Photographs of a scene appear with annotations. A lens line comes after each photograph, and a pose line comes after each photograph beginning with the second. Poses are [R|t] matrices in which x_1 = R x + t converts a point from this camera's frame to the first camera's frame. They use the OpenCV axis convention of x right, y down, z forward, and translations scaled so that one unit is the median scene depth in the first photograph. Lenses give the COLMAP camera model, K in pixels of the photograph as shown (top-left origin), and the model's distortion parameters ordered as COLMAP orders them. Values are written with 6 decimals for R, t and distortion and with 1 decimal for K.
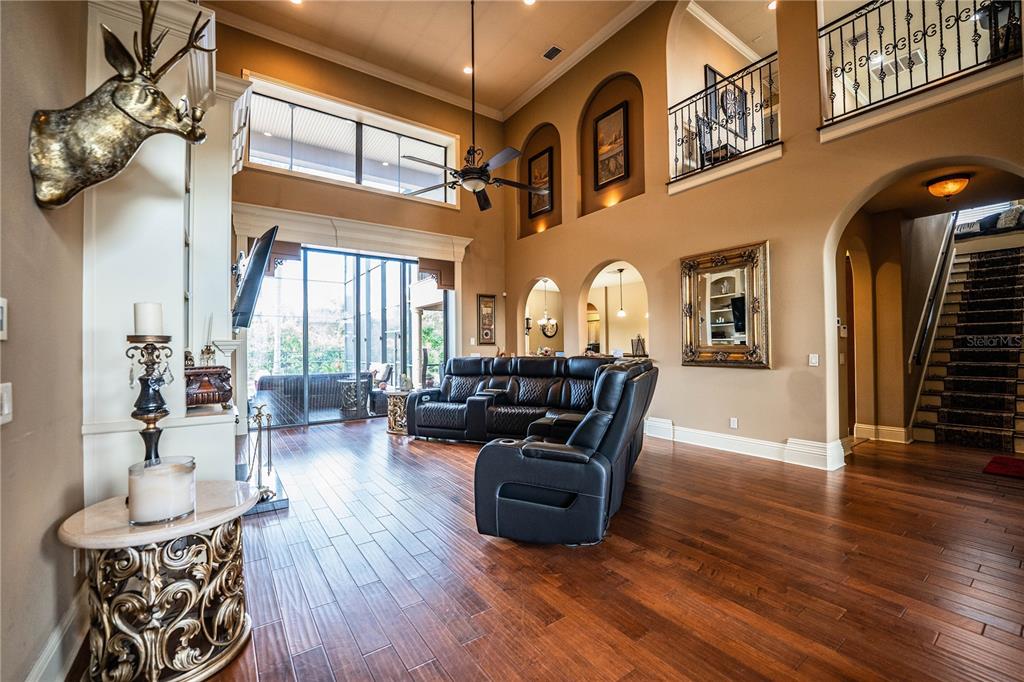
lens RADIAL K [[417.7, 0, 511.7], [0, 417.7, 344.2], [0, 0, 1]] dist [-0.028588, 0.003812]
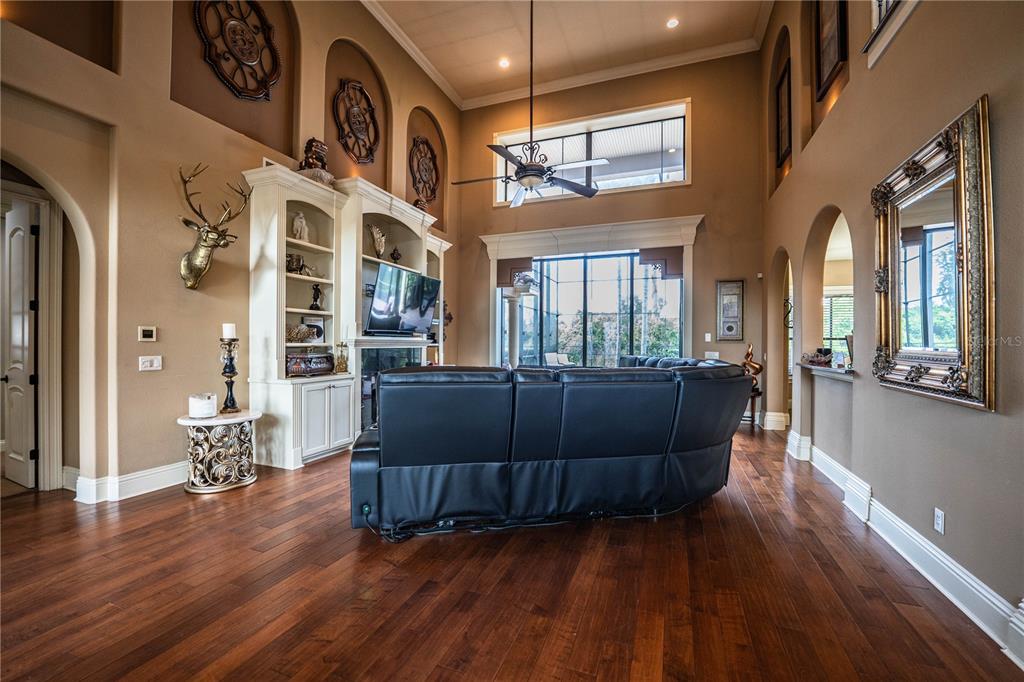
lens RADIAL K [[417.7, 0, 511.7], [0, 417.7, 344.2], [0, 0, 1]] dist [-0.028588, 0.003812]
pose [[0.559939, 0.013823, -0.828418, 0.421454], [-0.002469, 0.999884, 0.015015, -0.005895], [0.828530, -0.006362, 0.559908, 0.239073]]
